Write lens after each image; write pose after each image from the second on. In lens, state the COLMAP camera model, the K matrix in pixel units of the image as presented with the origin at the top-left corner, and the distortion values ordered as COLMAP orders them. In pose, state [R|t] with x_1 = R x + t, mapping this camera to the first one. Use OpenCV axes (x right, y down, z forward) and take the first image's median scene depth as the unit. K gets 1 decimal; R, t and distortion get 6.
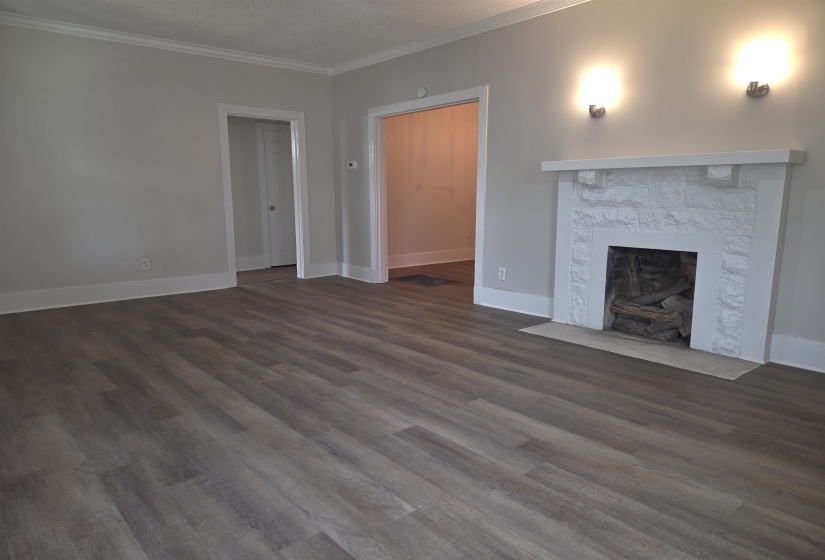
lens RADIAL K [[553.0, 0, 410.5], [0, 553.0, 283.8], [0, 0, 1]] dist [0.076159, -0.068579]
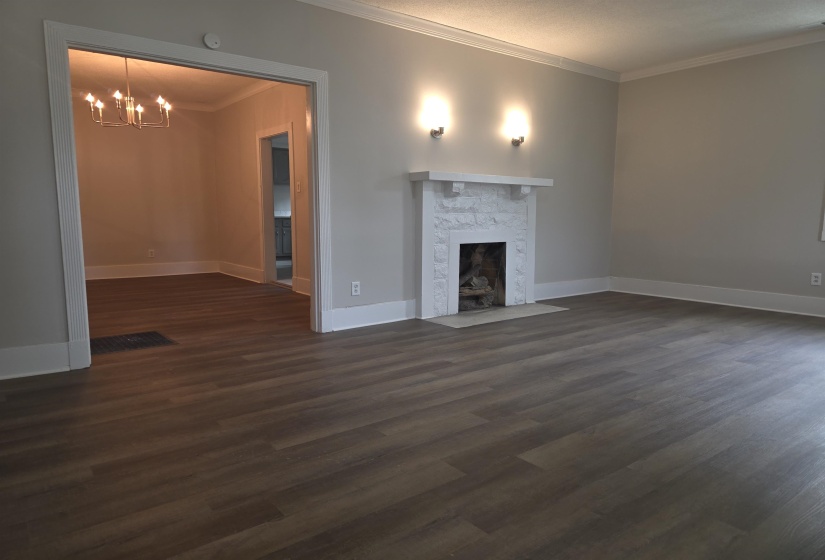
lens RADIAL K [[553.0, 0, 410.5], [0, 553.0, 283.8], [0, 0, 1]] dist [0.076159, -0.068579]
pose [[0.044542, -0.127707, 0.990811, -0.876894], [0.156322, 0.980469, 0.119347, -0.144488], [-0.986701, 0.149570, 0.063635, 1.036711]]
